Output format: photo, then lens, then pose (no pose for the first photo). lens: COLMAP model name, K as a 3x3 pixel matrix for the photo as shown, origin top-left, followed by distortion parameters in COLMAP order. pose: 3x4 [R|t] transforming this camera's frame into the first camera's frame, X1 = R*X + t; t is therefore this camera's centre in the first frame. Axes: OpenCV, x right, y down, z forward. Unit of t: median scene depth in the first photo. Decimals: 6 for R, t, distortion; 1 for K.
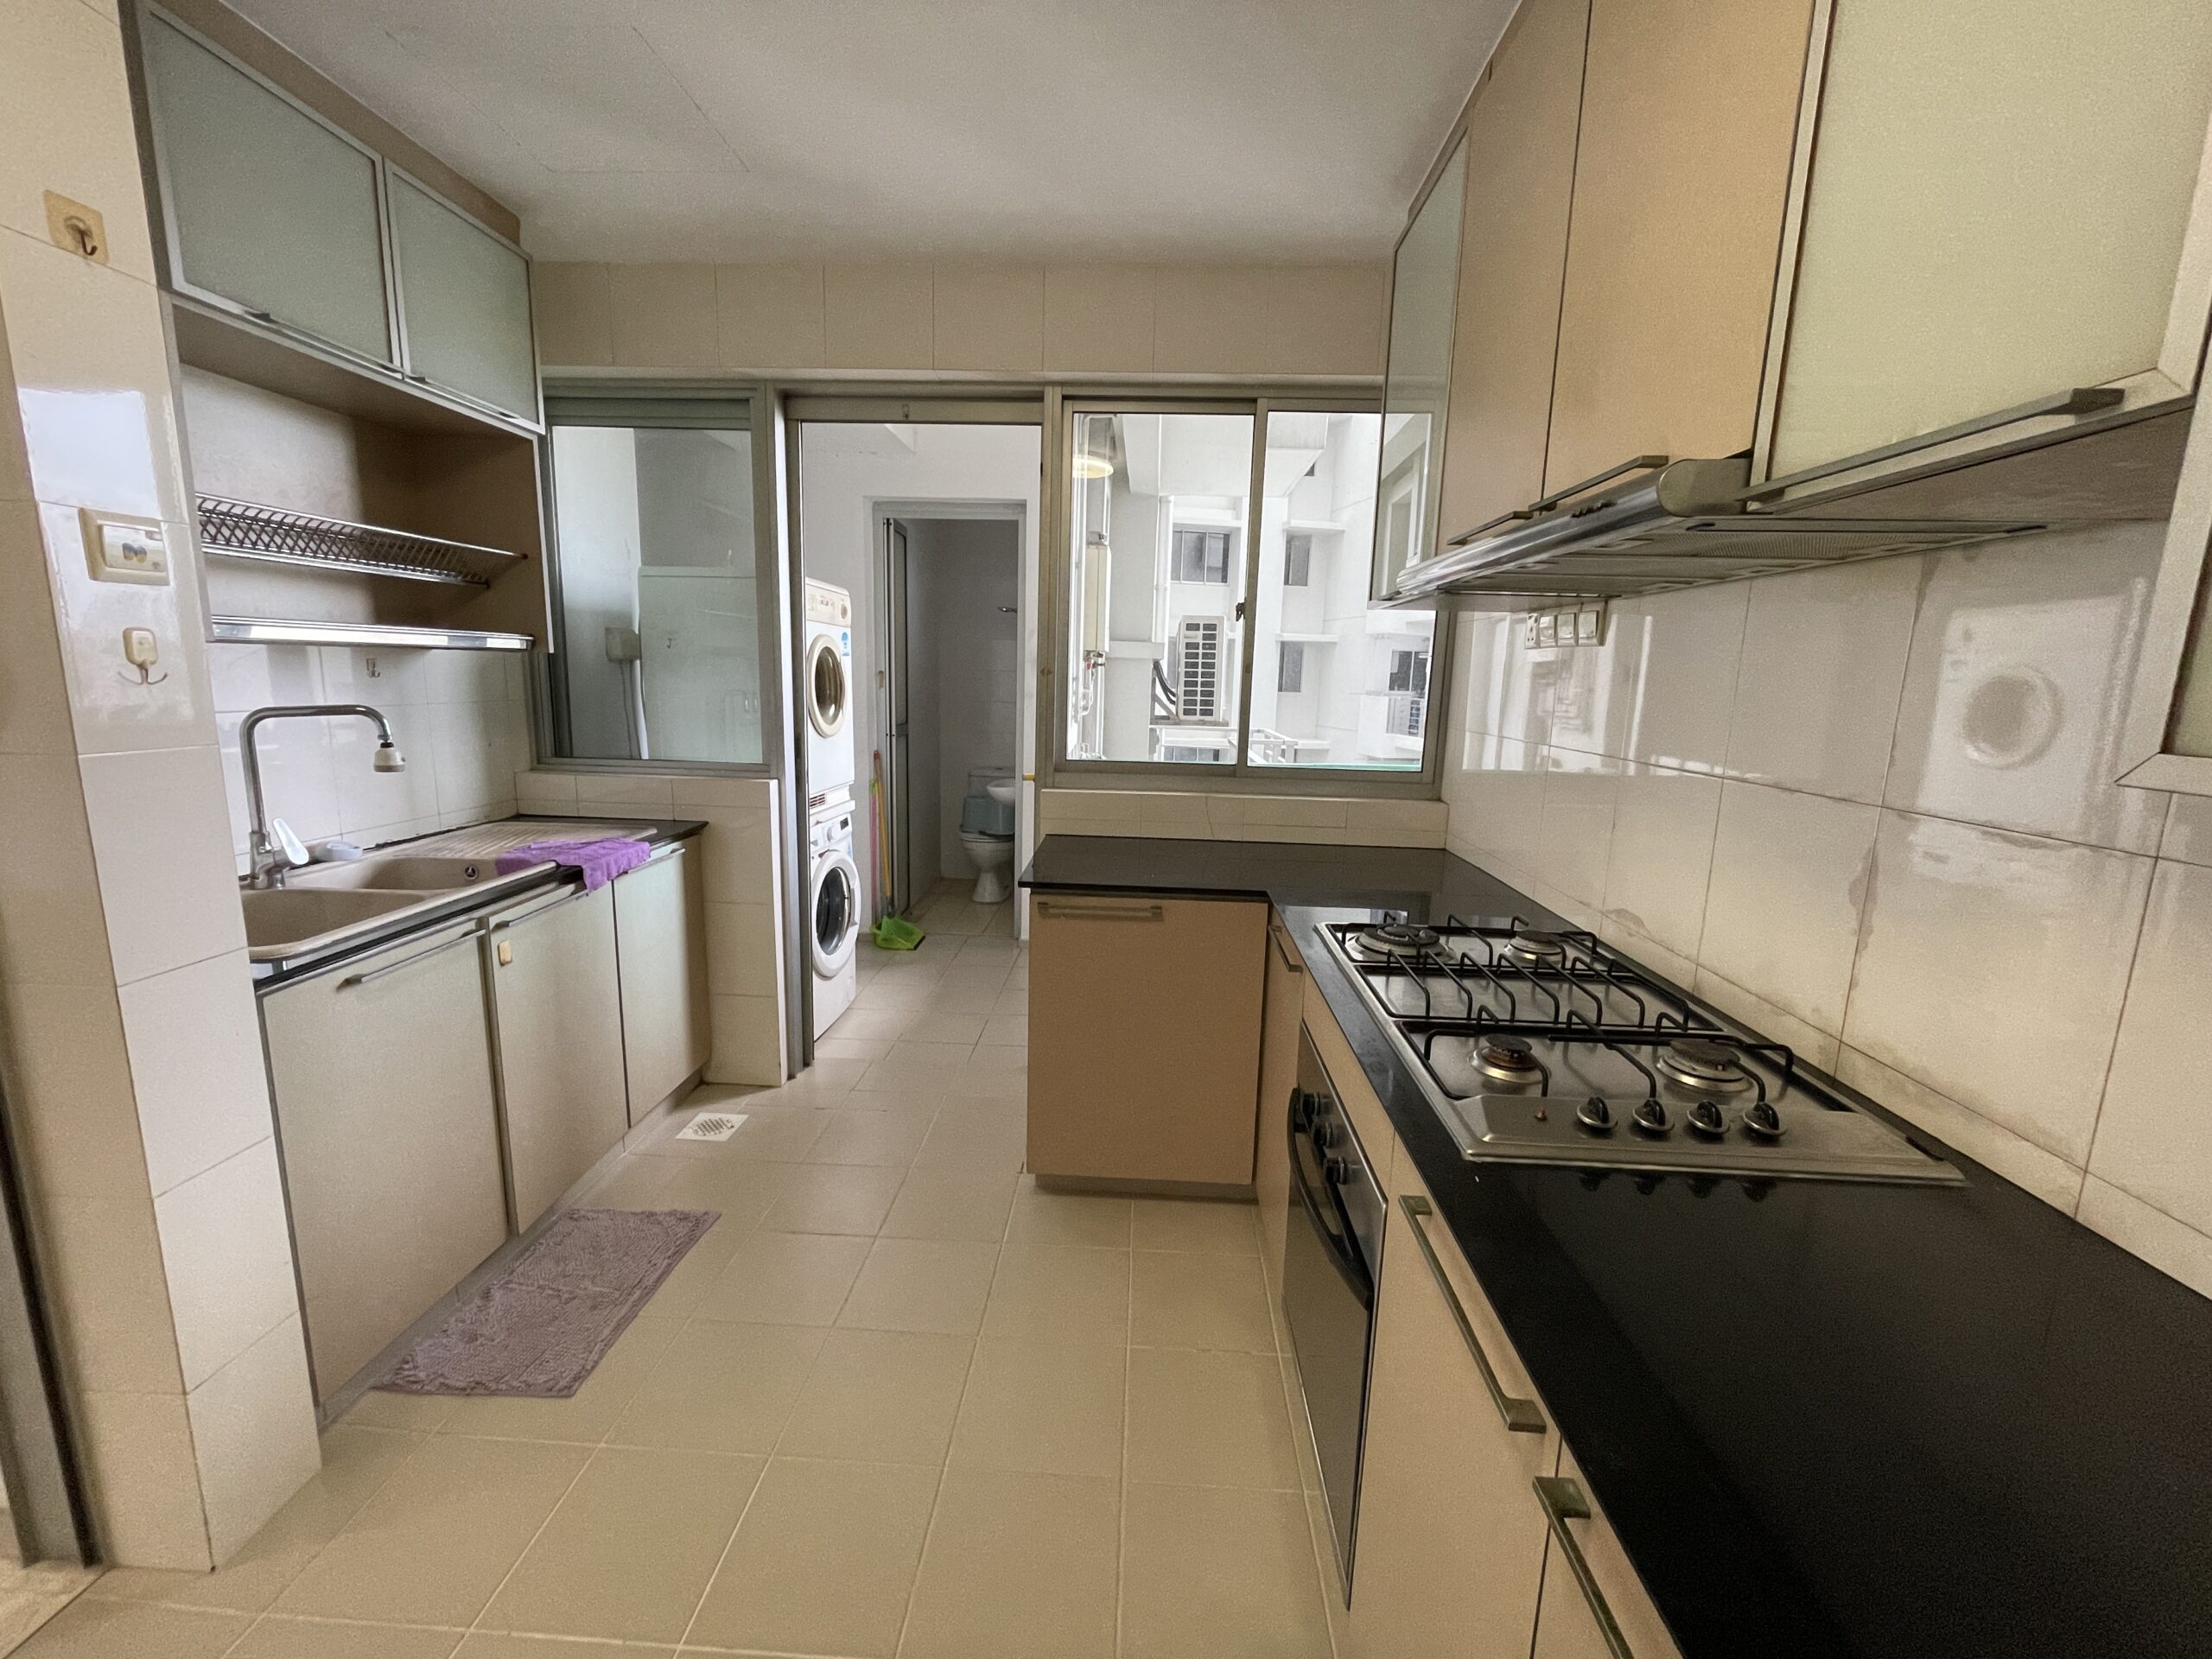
lens RADIAL K [[894.5, 0, 1113.3], [0, 894.5, 830.4], [0, 0, 1]] dist [0.025558, -0.005230]
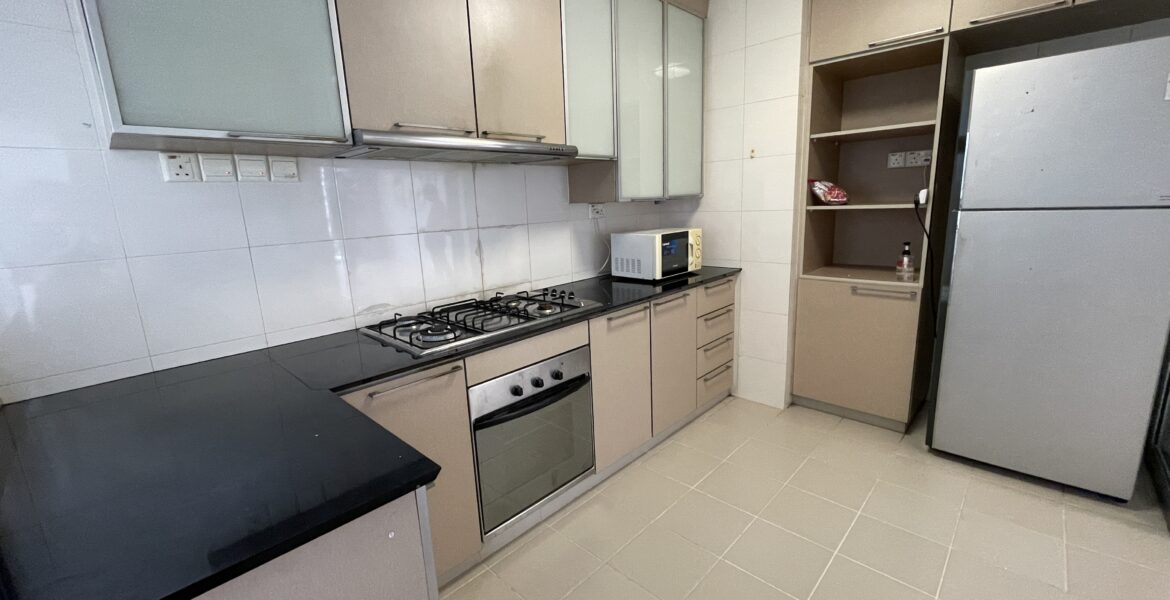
lens RADIAL K [[465.4, 0, 585.0], [0, 465.4, 300.0], [0, 0, 1]] dist [0.007472, -0.000100]
pose [[-0.748208, -0.135607, 0.649458, -0.704236], [0.138607, 0.925340, 0.352894, -0.322712], [-0.648825, 0.354058, -0.673550, 1.823268]]
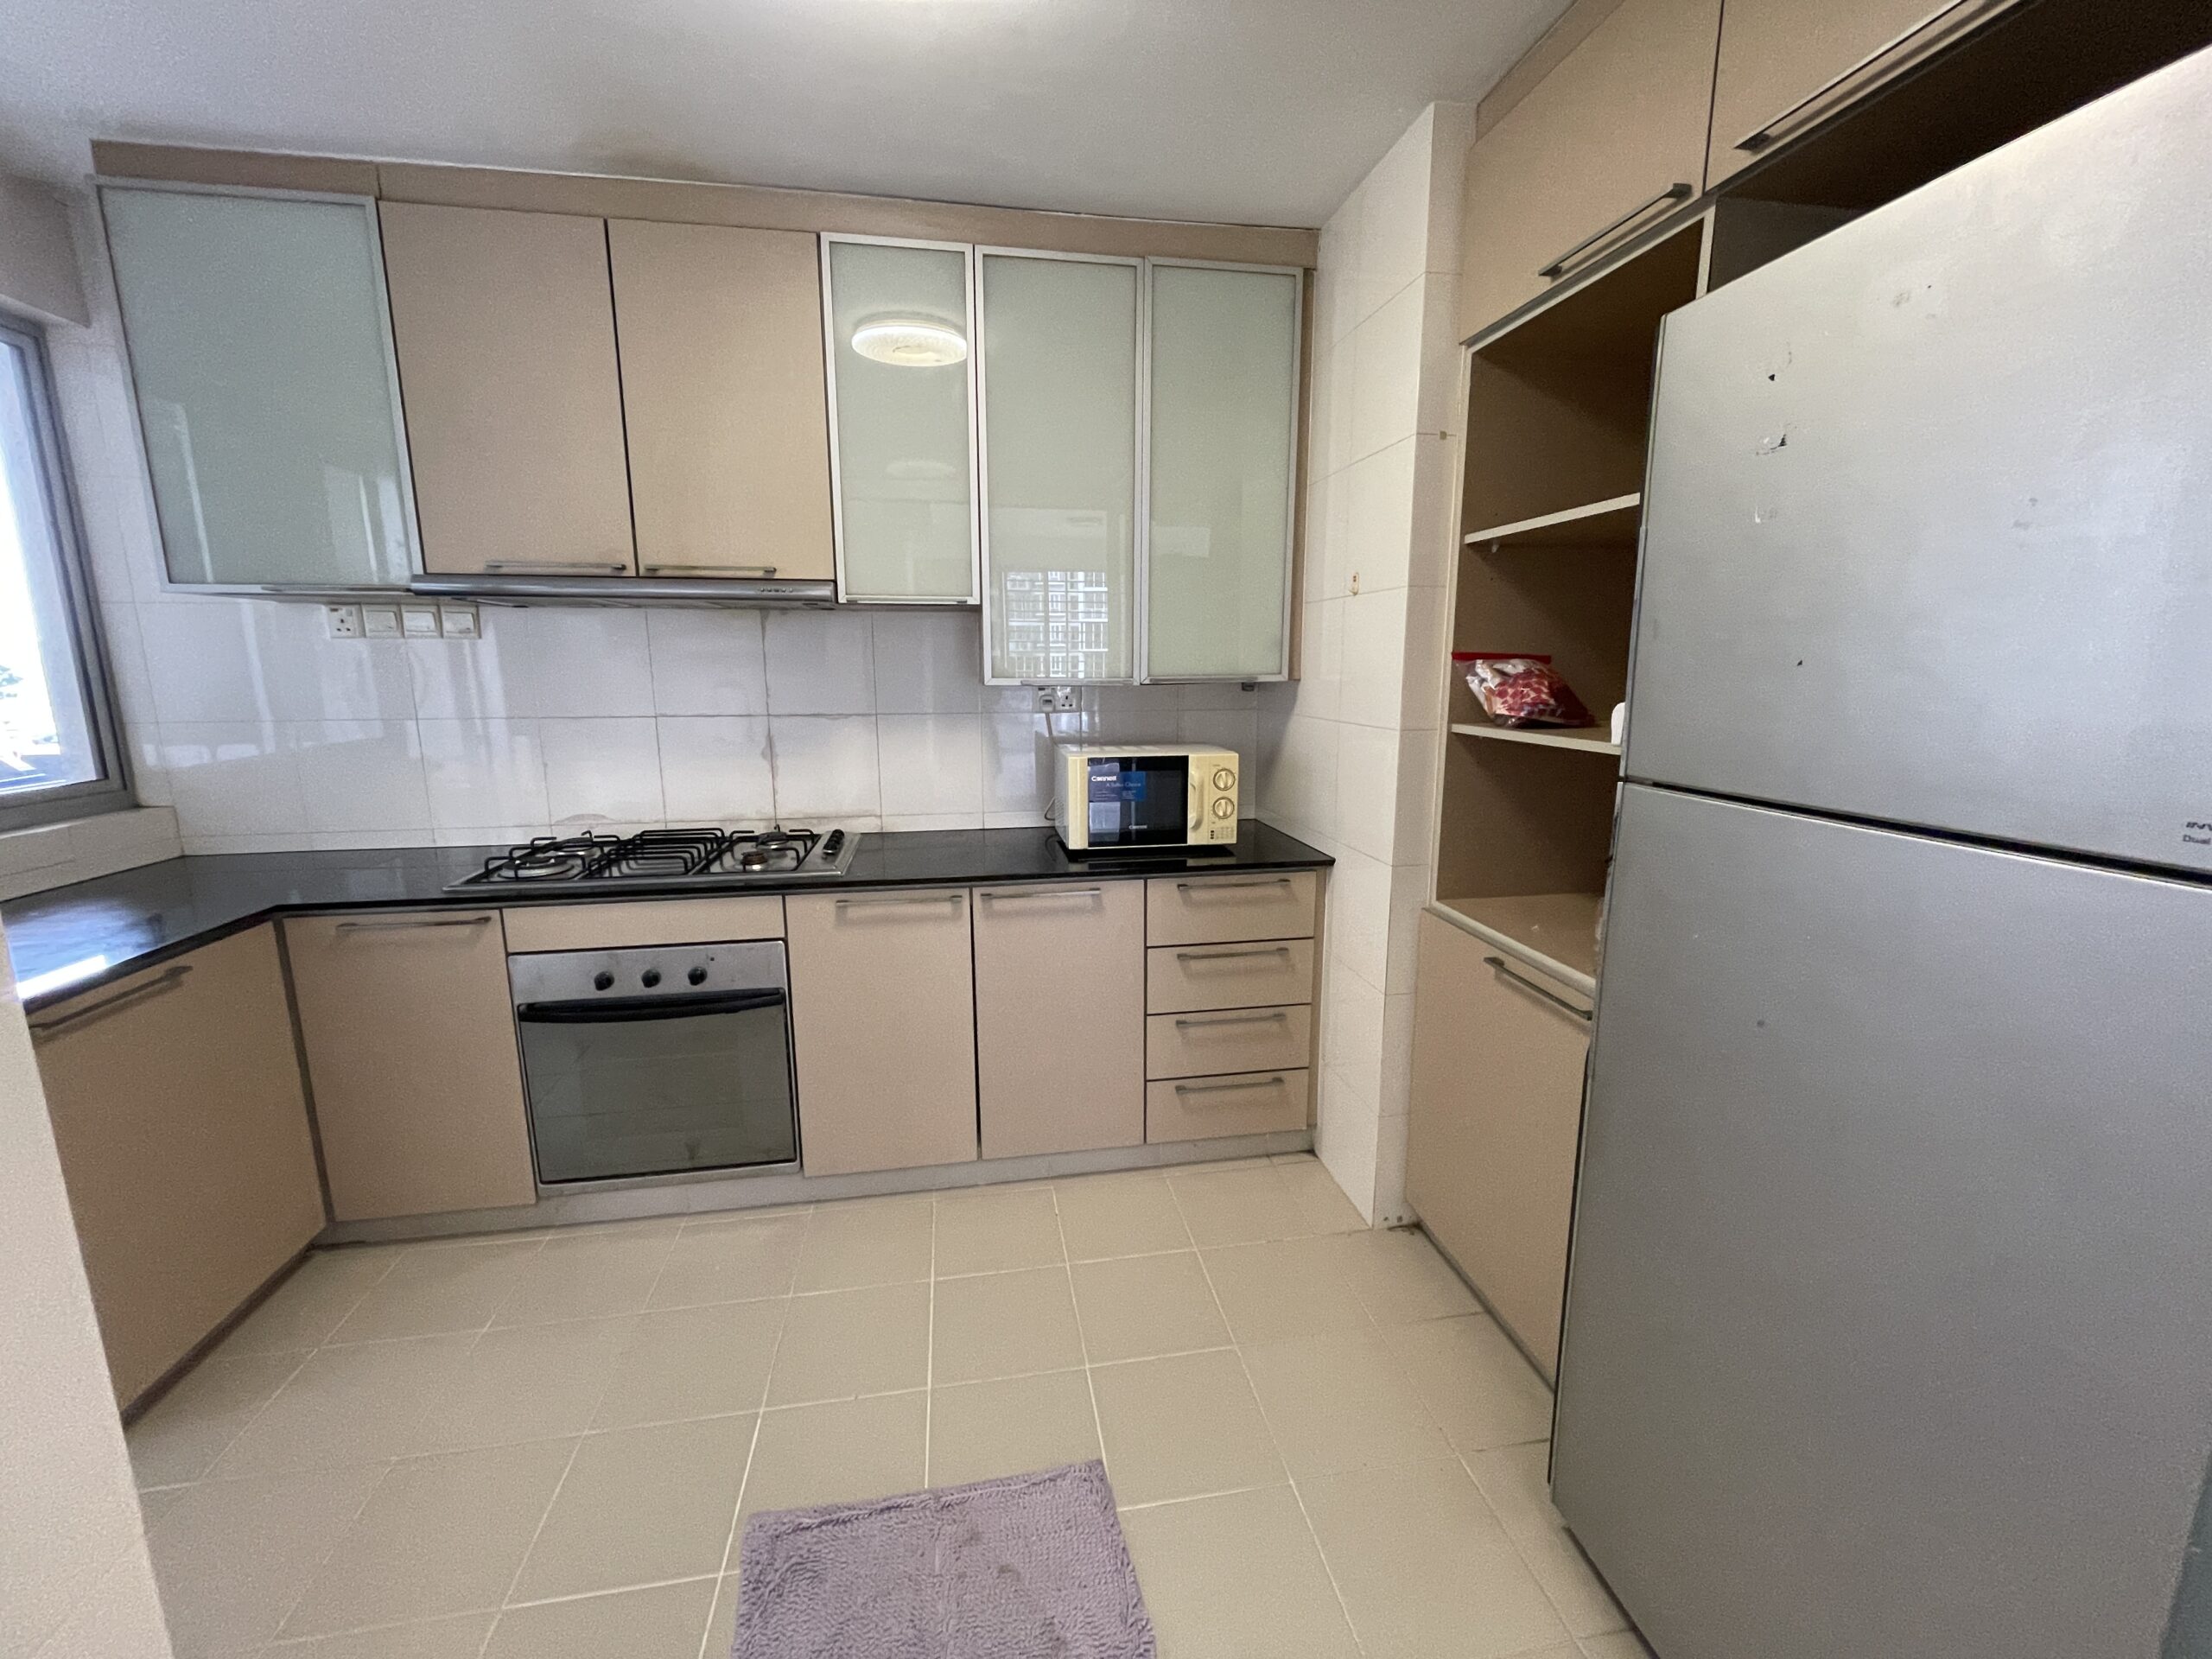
lens RADIAL K [[894.5, 0, 1113.3], [0, 894.5, 830.4], [0, 0, 1]] dist [0.025558, -0.005230]
pose [[-0.203978, -0.213121, 0.955496, -1.388887], [0.172004, 0.953031, 0.249291, -0.143991], [-0.963747, 0.215199, -0.157740, 0.478979]]
